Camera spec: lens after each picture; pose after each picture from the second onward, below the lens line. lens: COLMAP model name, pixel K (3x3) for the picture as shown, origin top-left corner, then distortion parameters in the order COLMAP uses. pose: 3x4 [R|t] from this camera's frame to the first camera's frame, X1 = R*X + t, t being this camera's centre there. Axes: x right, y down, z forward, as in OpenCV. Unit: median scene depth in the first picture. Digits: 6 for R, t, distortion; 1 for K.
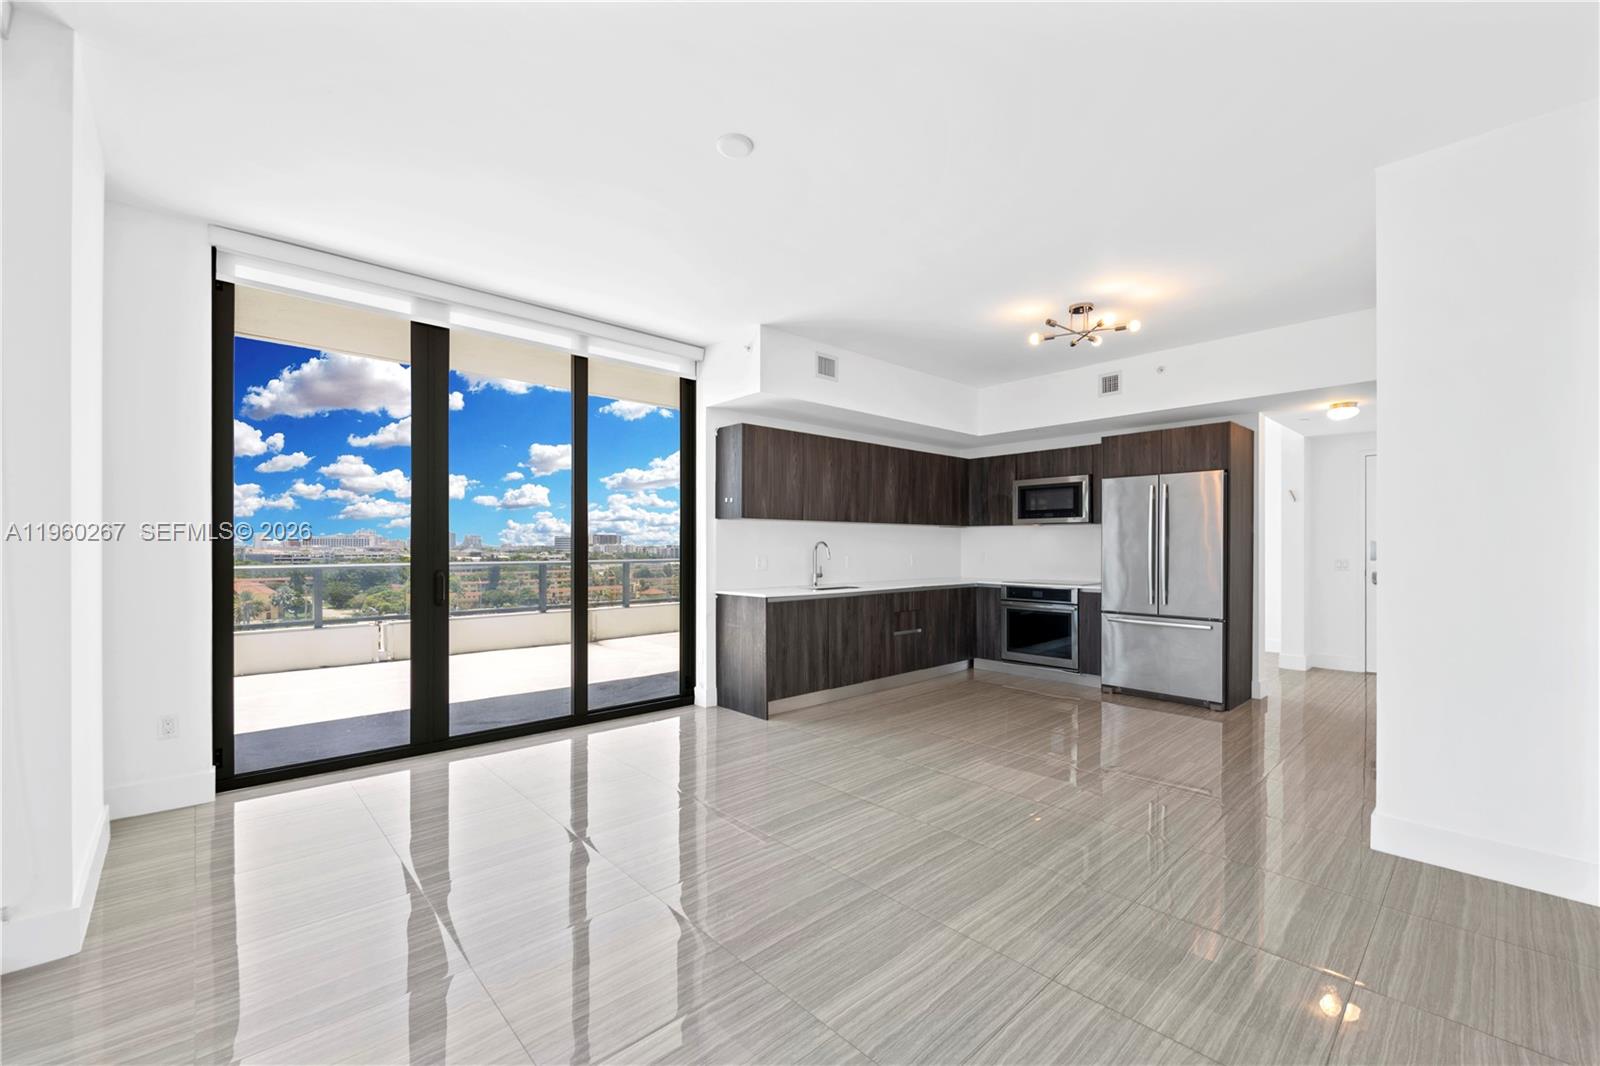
lens RADIAL K [[655.1, 0, 812.7], [0, 655.1, 543.7], [0, 0, 1]] dist [0.002892, 0.000065]
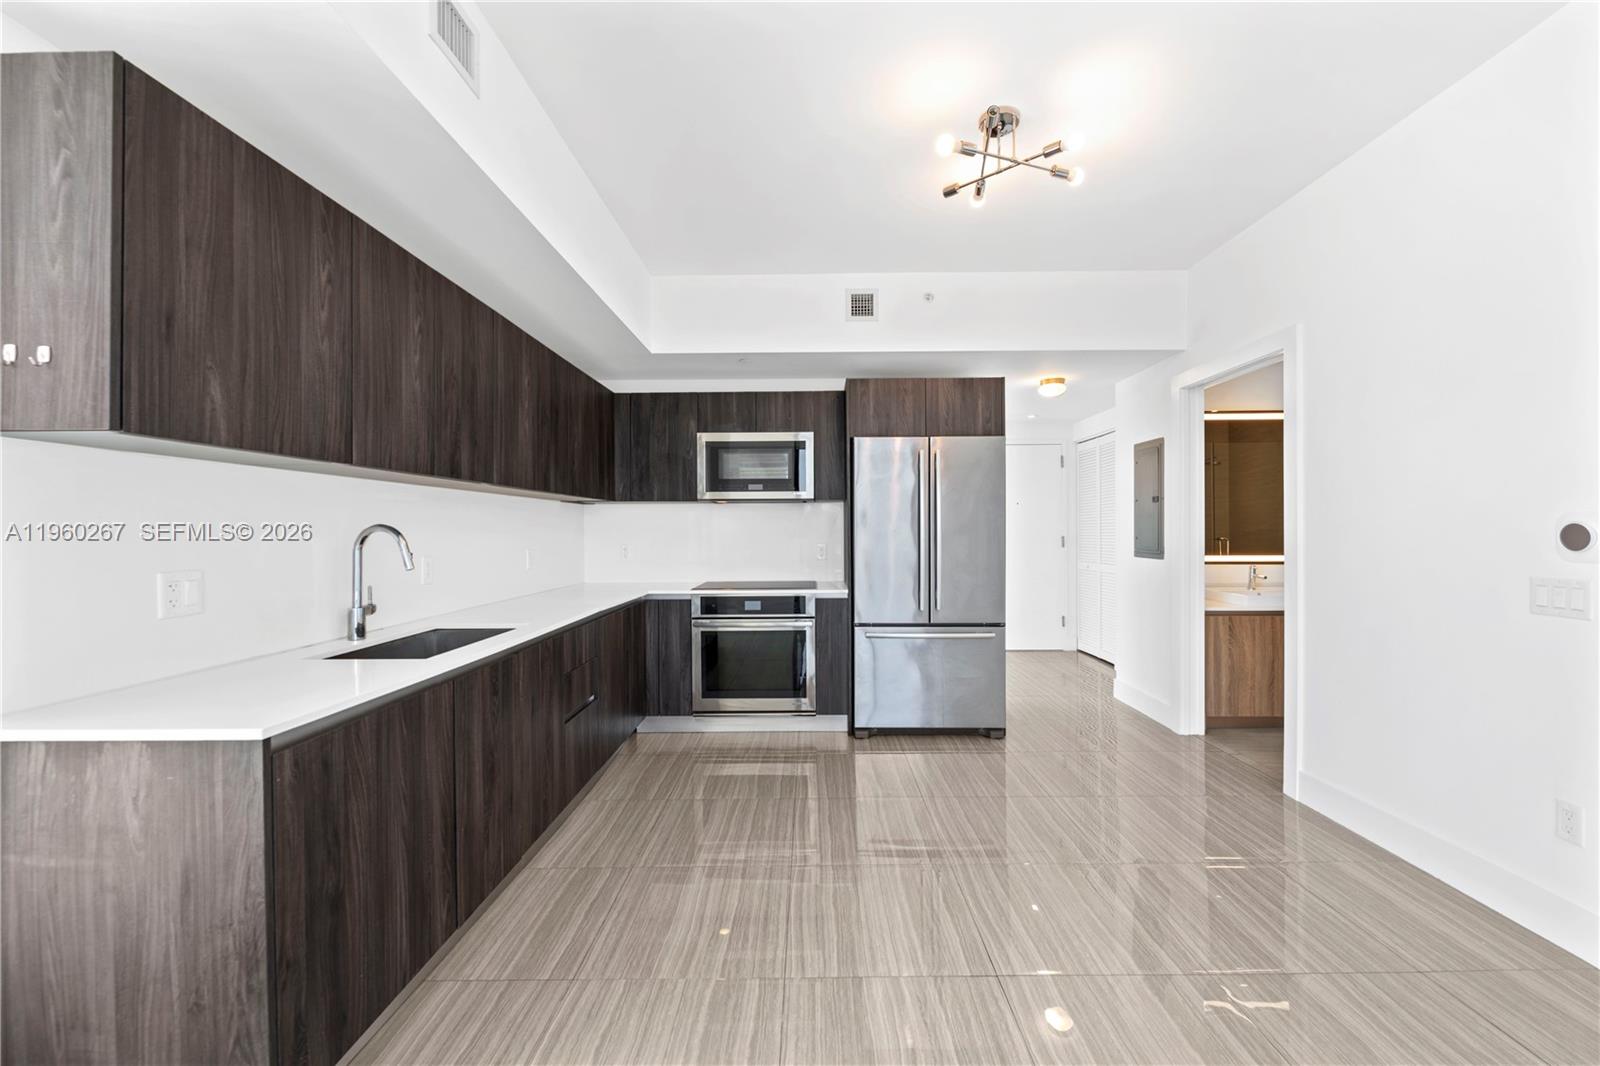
lens RADIAL K [[632.3, 0, 804.9], [0, 632.3, 531.1], [0, 0, 1]] dist [-0.003603, -0.000648]
pose [[0.690711, -0.004650, 0.723116, -0.088566], [0.003242, 0.999989, 0.003333, -0.000008], [-0.723124, 0.000042, 0.690719, 0.575728]]
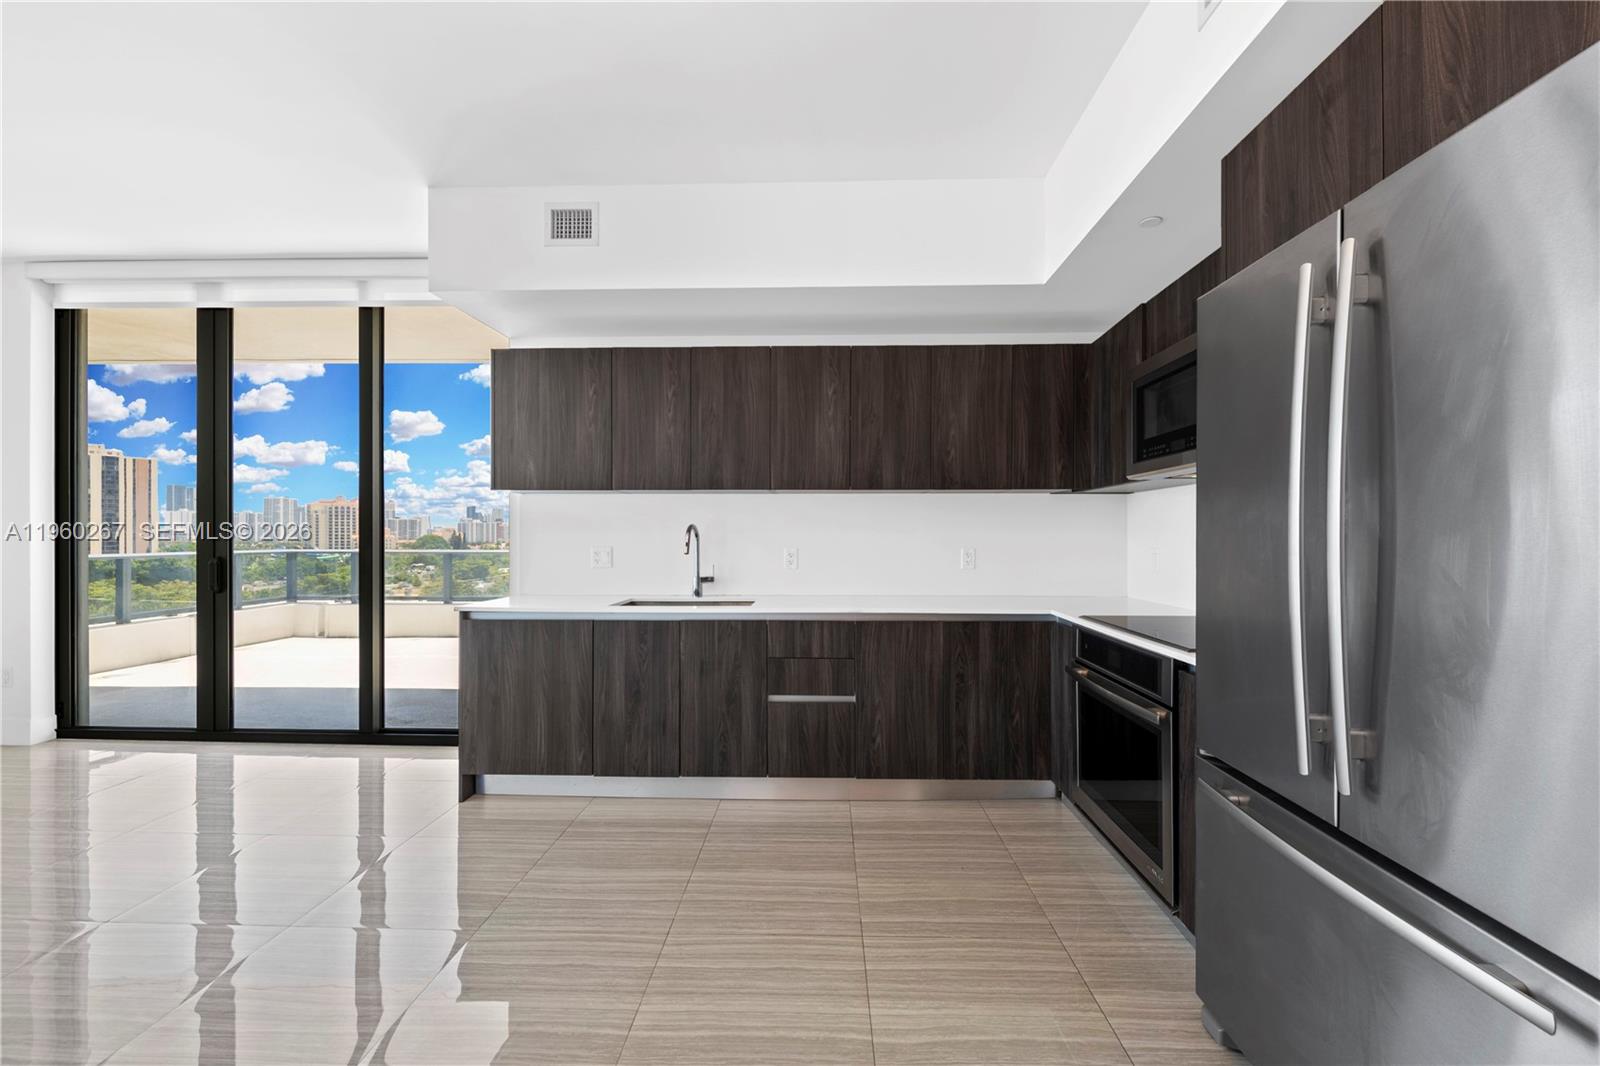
lens RADIAL K [[627.1, 0, 804.9], [0, 627.1, 537.8], [0, 0, 1]] dist [0.000110, -0.004319]
pose [[0.718127, 0.000991, -0.695911, 0.513077], [0.001197, 0.999996, 0.002659, 0.008033], [0.695911, -0.002743, 0.718123, 0.680896]]
